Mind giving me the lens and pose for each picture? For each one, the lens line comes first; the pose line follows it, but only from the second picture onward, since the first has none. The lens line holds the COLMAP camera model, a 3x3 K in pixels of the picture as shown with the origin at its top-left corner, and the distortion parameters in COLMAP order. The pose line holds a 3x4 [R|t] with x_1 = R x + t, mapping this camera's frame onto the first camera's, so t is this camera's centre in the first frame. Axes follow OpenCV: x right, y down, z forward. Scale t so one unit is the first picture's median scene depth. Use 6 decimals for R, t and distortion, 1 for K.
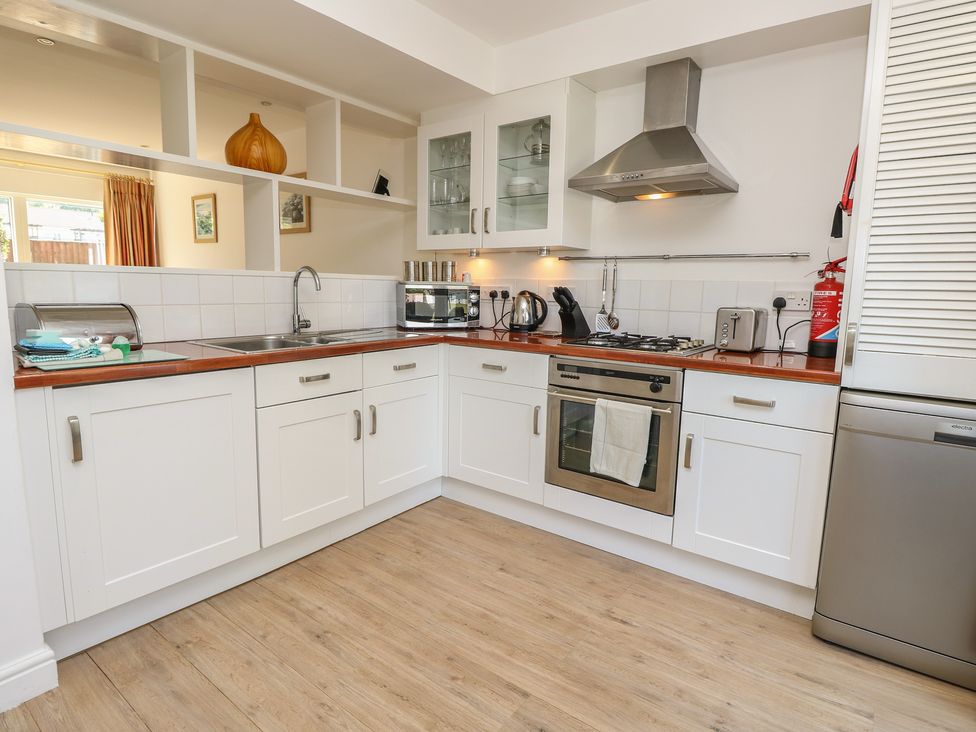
lens RADIAL K [[535.2, 0, 488.8], [0, 535.2, 353.4], [0, 0, 1]] dist [0.000987, -0.017479]
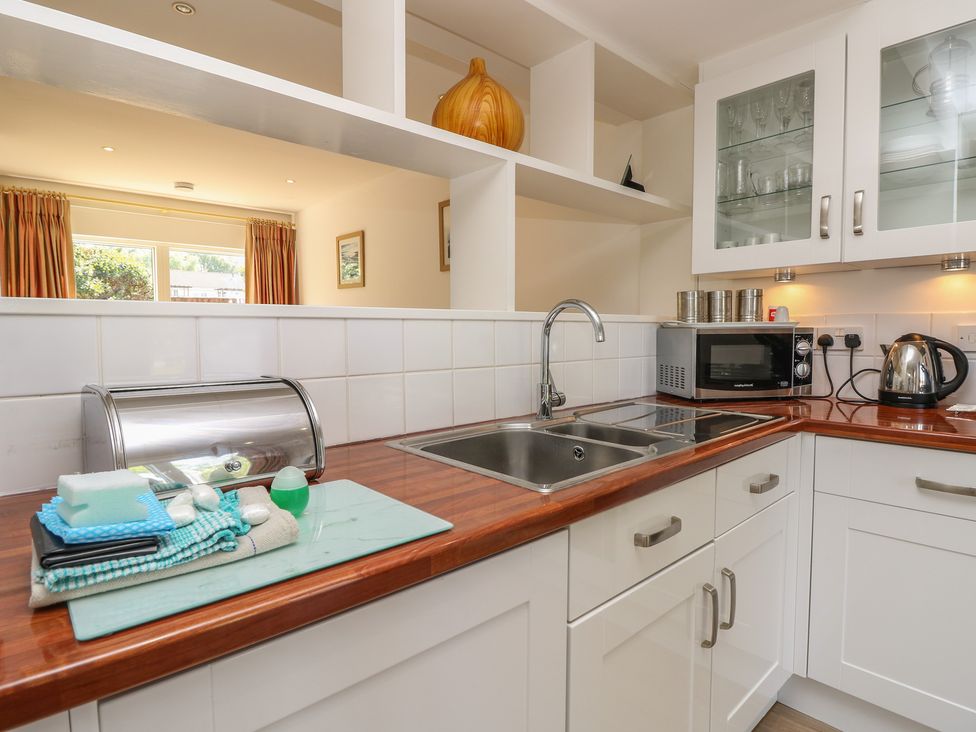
lens RADIAL K [[535.2, 0, 488.8], [0, 535.2, 353.4], [0, 0, 1]] dist [0.000987, -0.017479]
pose [[0.982226, -0.018050, -0.186830, -0.259186], [0.002379, 0.996482, -0.083769, -0.047545], [0.187685, 0.081835, 0.978814, 0.346870]]
